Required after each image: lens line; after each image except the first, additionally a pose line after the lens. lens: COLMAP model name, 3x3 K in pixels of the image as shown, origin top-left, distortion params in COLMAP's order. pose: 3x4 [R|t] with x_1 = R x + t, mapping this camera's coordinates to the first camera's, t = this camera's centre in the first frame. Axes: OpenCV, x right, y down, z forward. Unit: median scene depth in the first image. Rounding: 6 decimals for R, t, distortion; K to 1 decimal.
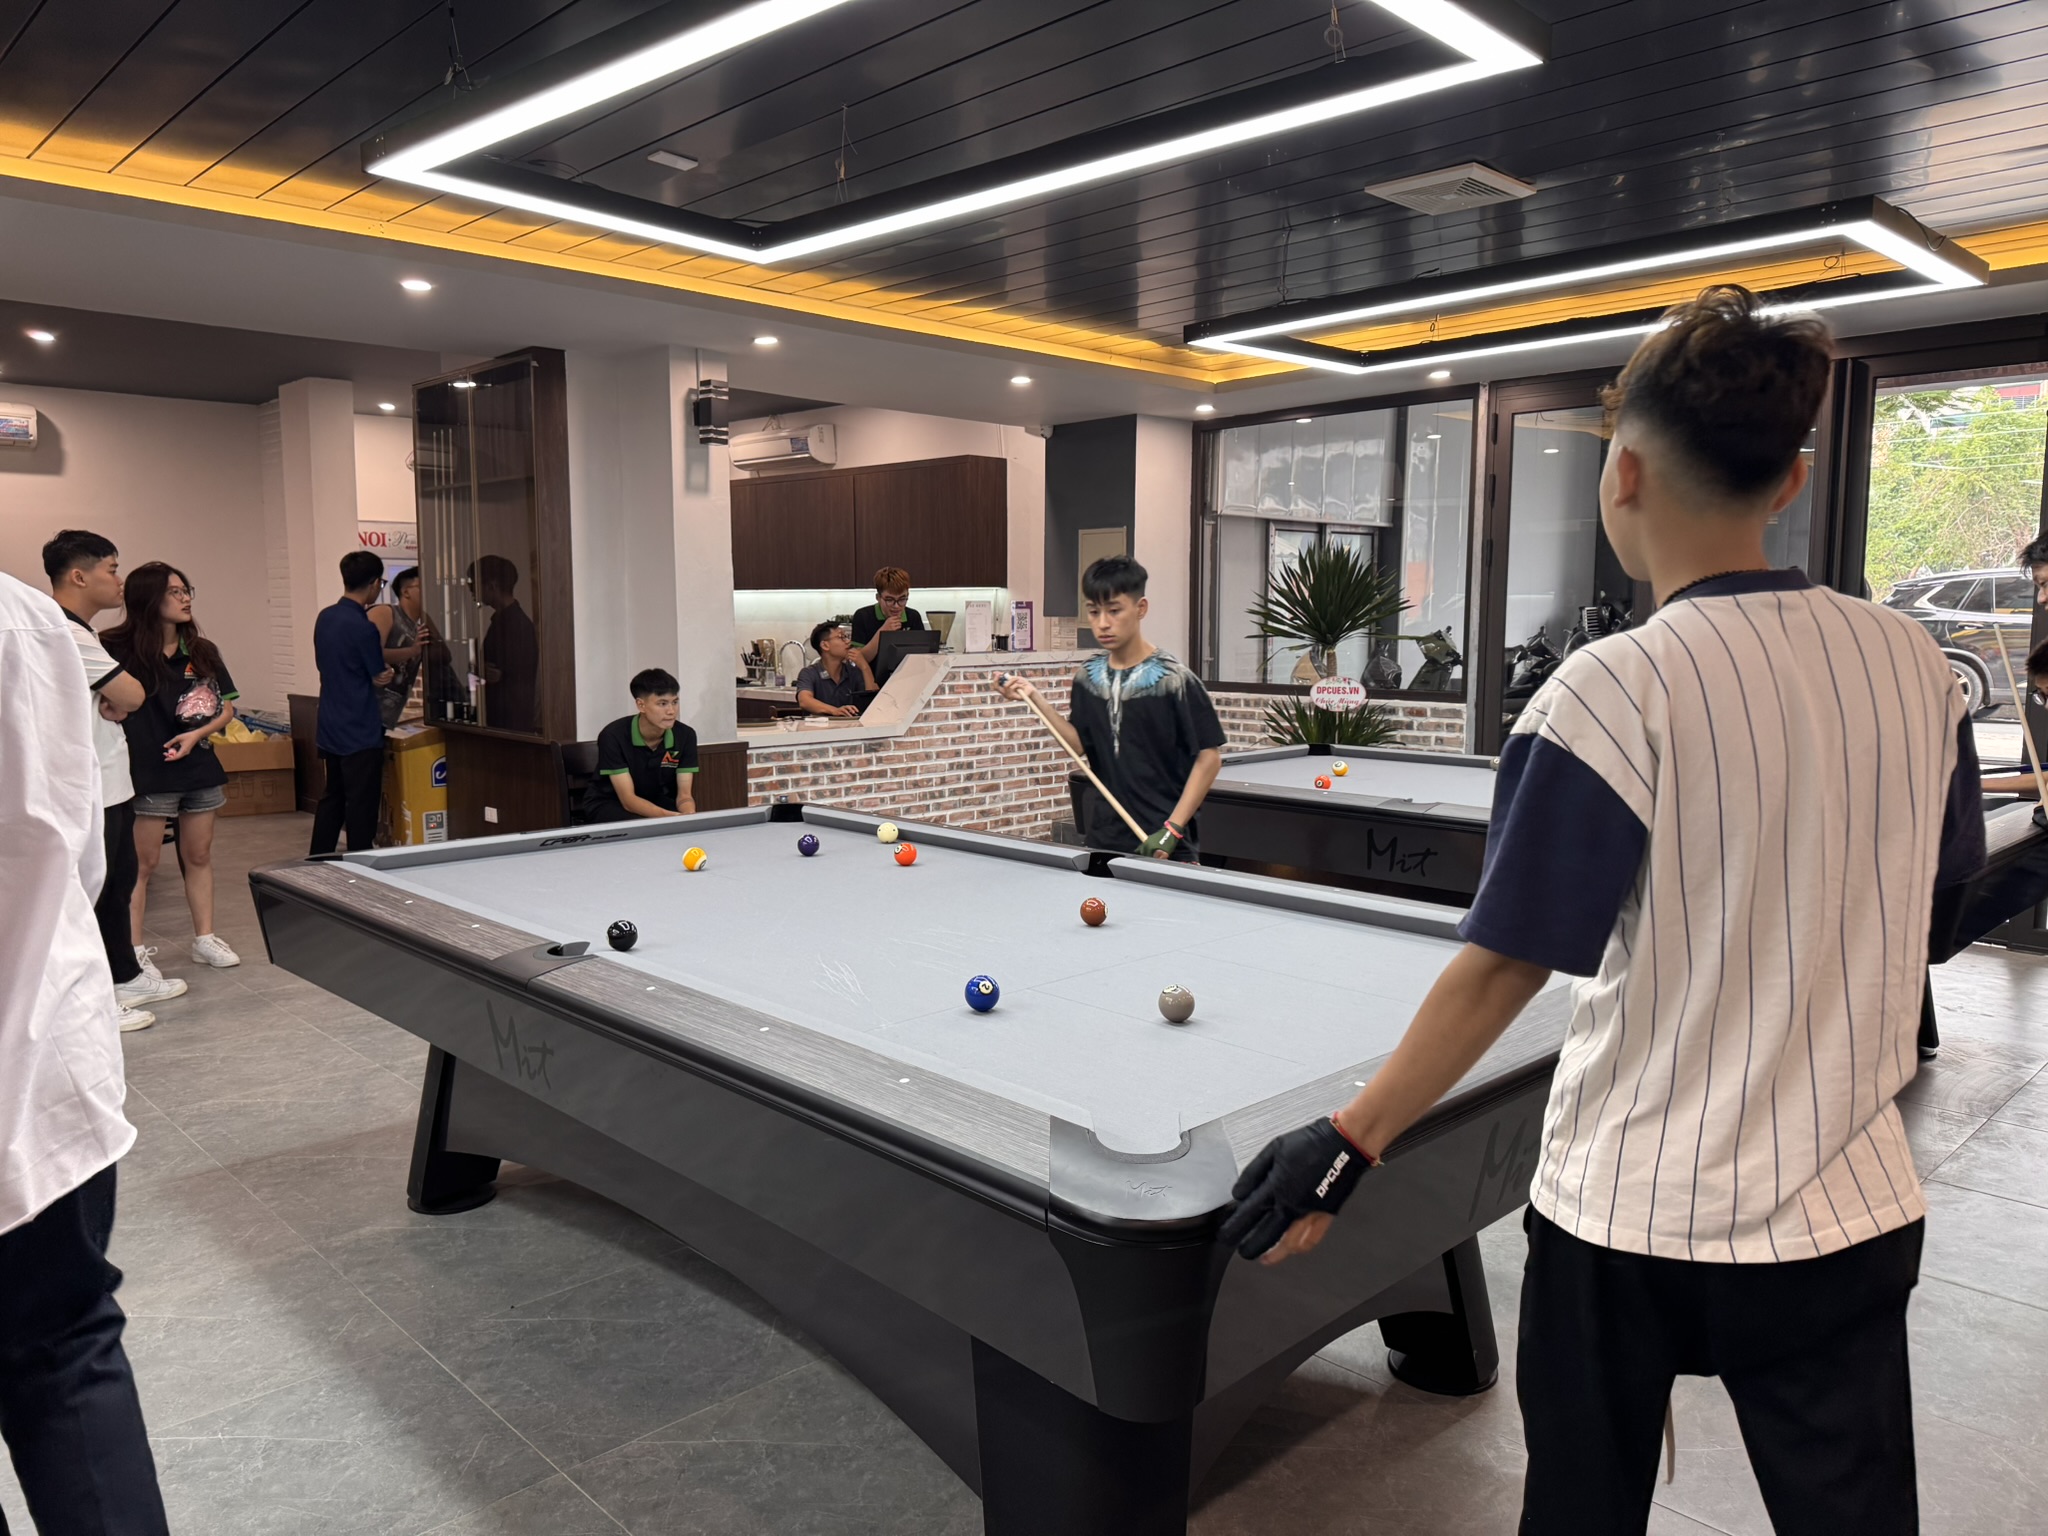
lens RADIAL K [[1449.1, 0, 1011.0], [0, 1449.1, 774.8], [0, 0, 1]] dist [0.059569, -0.072824]
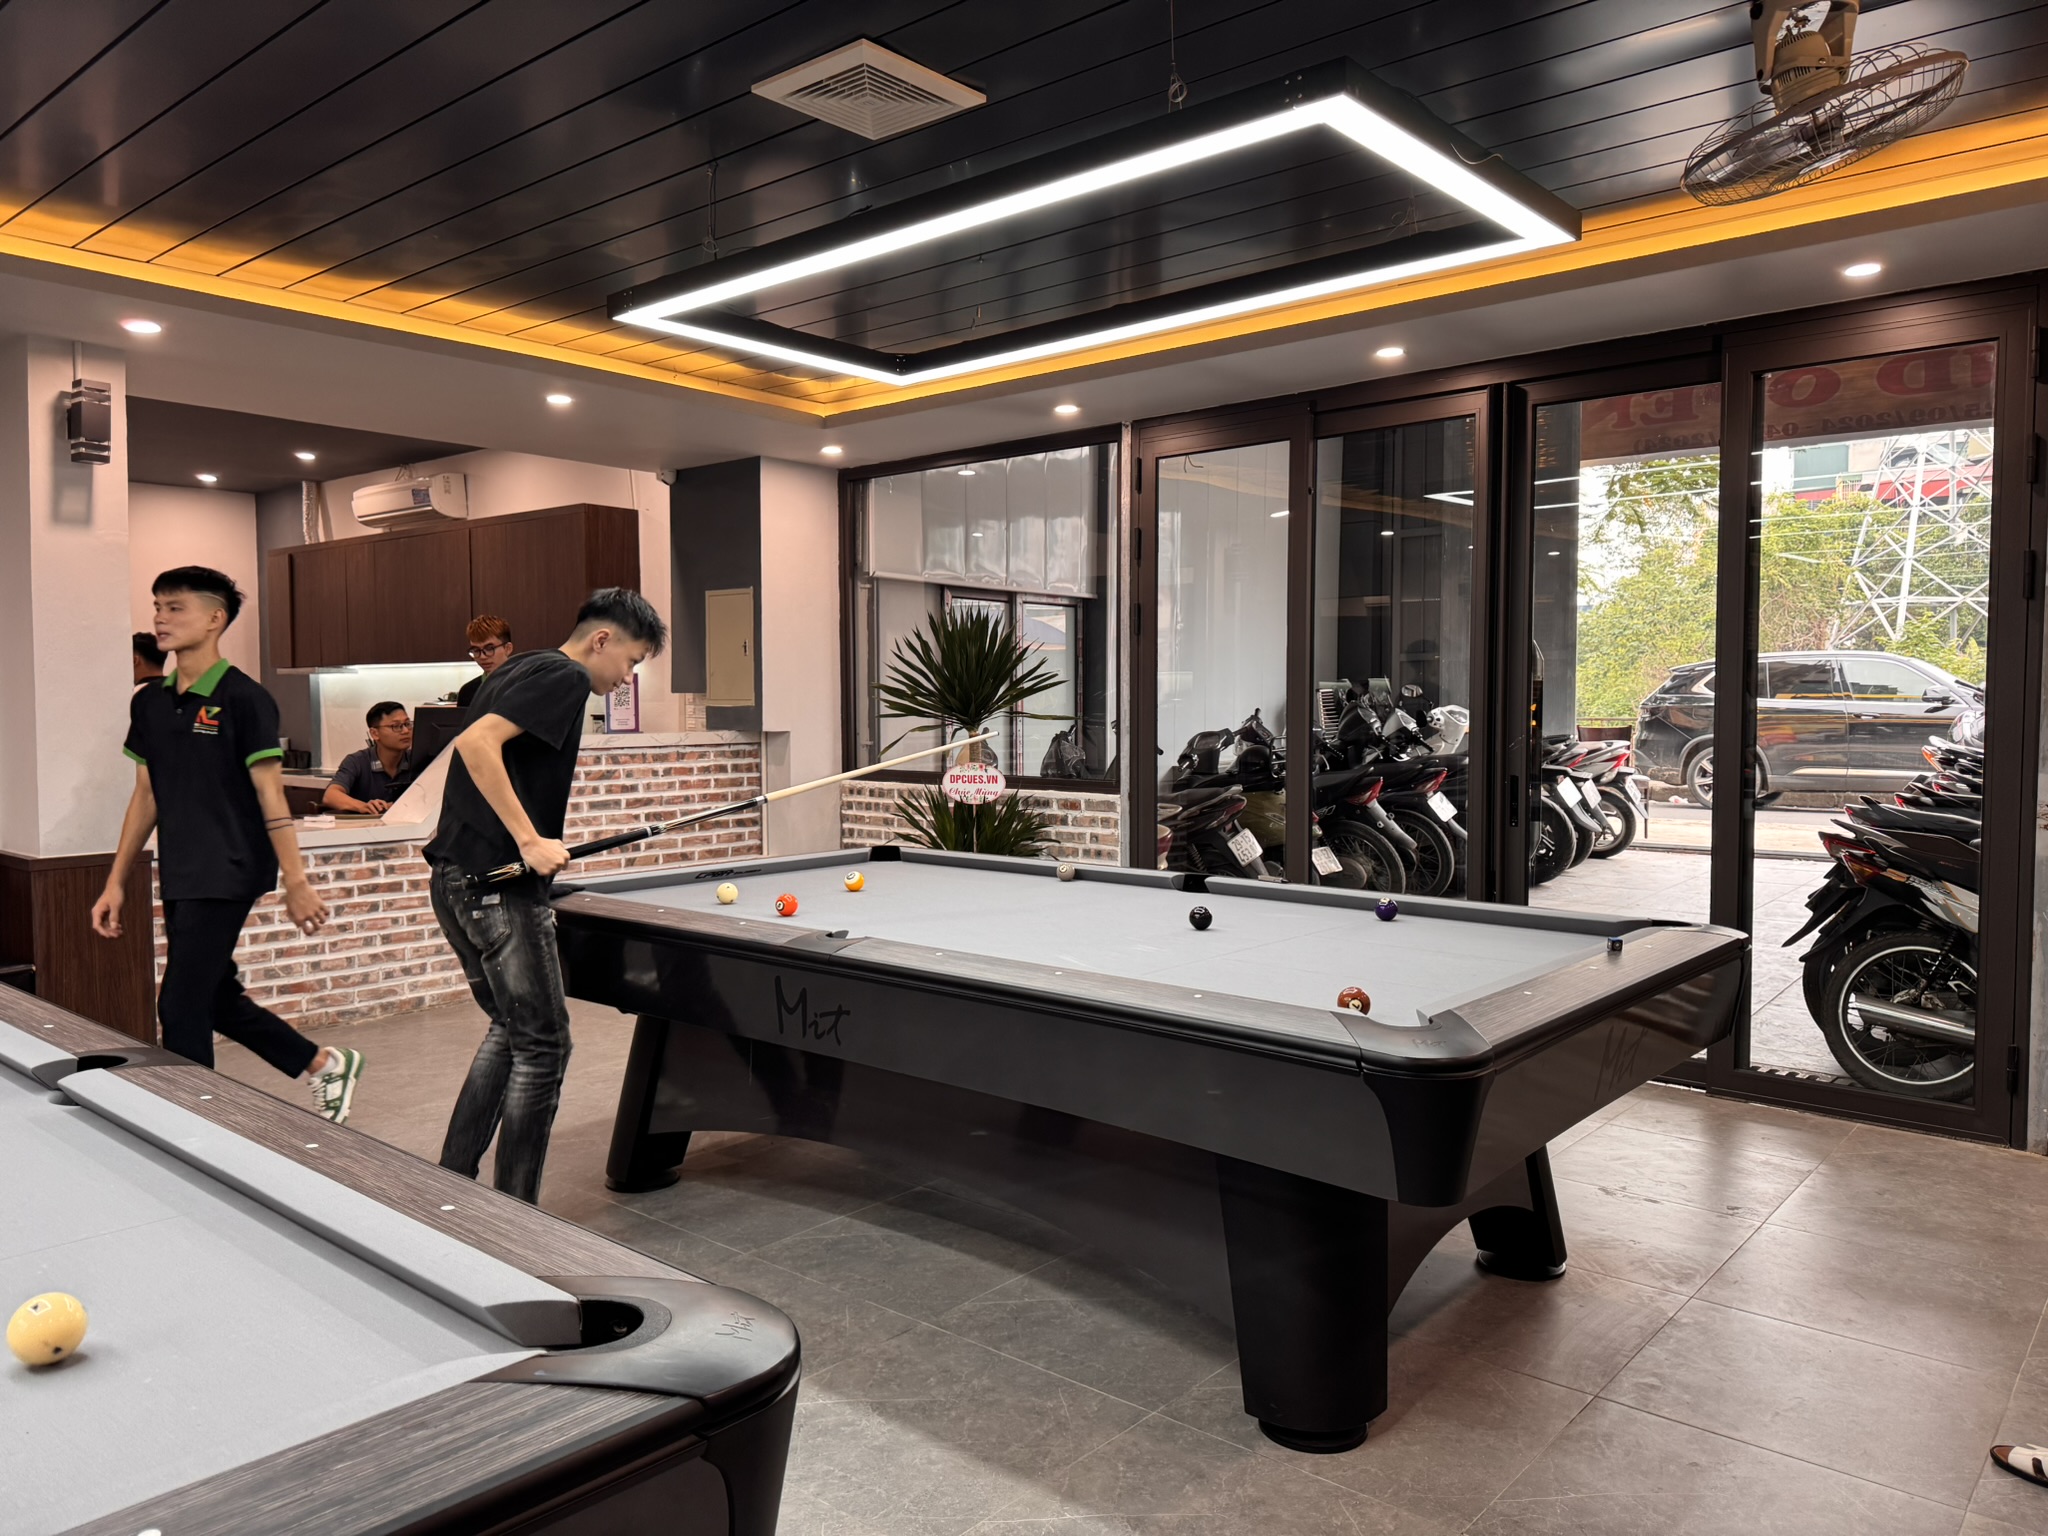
lens RADIAL K [[1449.1, 0, 1022.3], [0, 1449.1, 764.6], [0, 0, 1]] dist [0.059569, -0.072824]
pose [[0.995615, -0.003723, 0.093470, 0.173633], [0.010166, 0.997596, -0.068553, -0.008843], [-0.092990, 0.069202, 0.993259, 0.165601]]
